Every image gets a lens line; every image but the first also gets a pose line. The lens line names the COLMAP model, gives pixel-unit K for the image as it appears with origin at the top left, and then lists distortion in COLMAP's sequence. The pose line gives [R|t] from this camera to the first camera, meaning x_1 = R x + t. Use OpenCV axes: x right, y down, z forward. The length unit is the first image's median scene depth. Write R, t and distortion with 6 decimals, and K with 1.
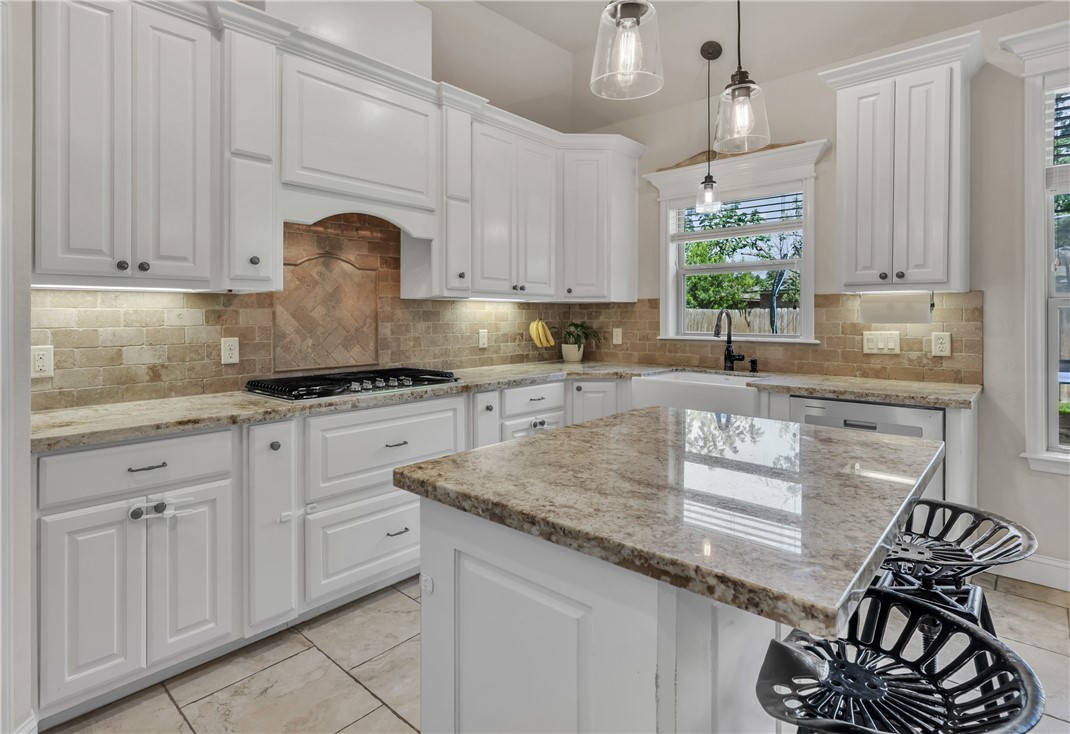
lens RADIAL K [[561.9, 0, 541.0], [0, 561.9, 312.7], [0, 0, 1]] dist [-0.000840, -0.000420]
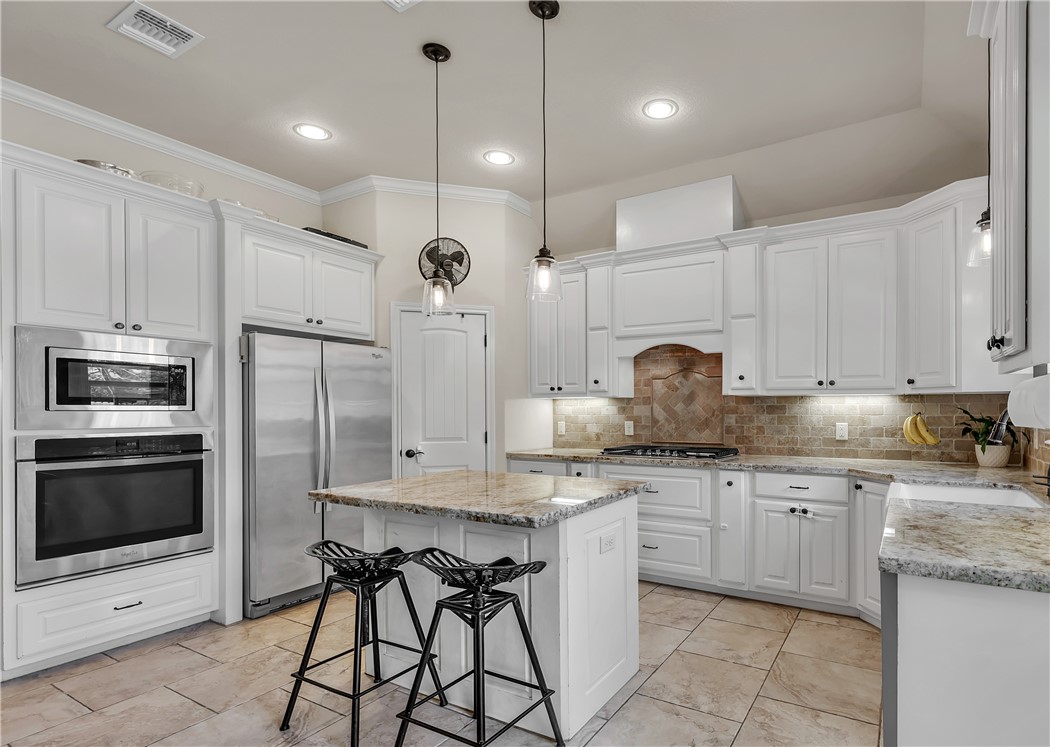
lens RADIAL K [[524.7, 0, 619.3], [0, 524.7, 409.8], [0, 0, 1]] dist [-0.000554, 0.001170]
pose [[0.253709, 0.004777, -0.967269, 0.899766], [0.008564, 0.999938, 0.007185, -0.005175], [0.967243, -0.010107, 0.253652, 0.426752]]
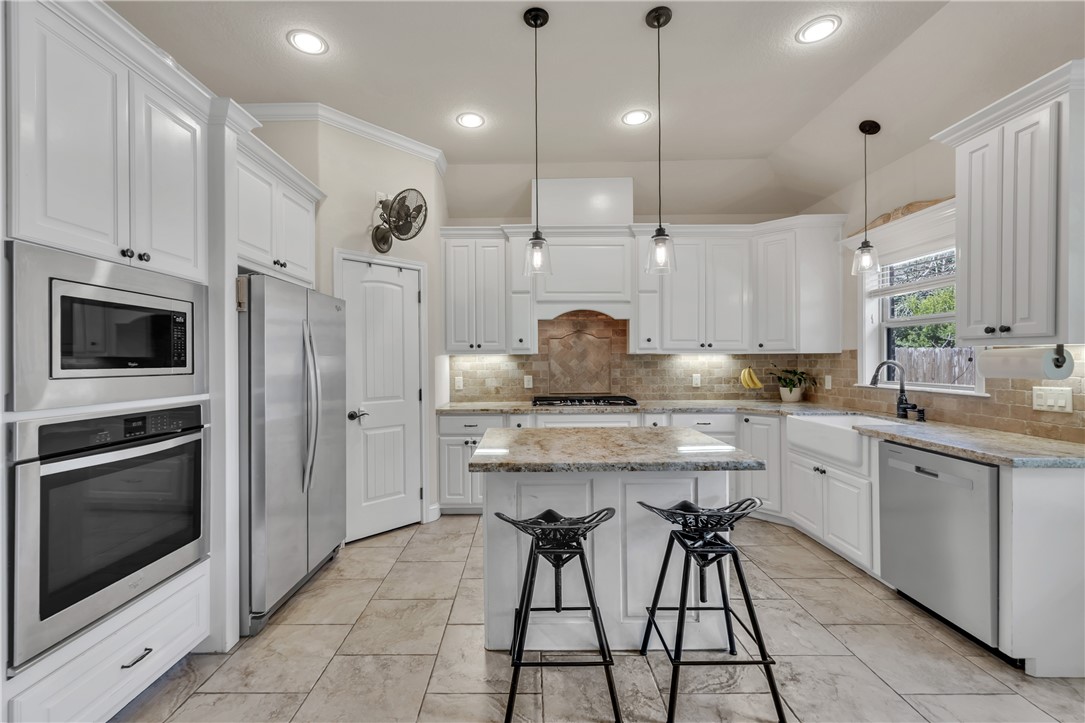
lens RADIAL K [[459.8, 0, 530.1], [0, 459.8, 359.2], [0, 0, 1]] dist [-0.000291, -0.000165]
pose [[0.678992, -0.000396, -0.734145, 0.569490], [0.007482, 0.999952, 0.006381, -0.022286], [0.734107, -0.009825, 0.678962, -0.124739]]
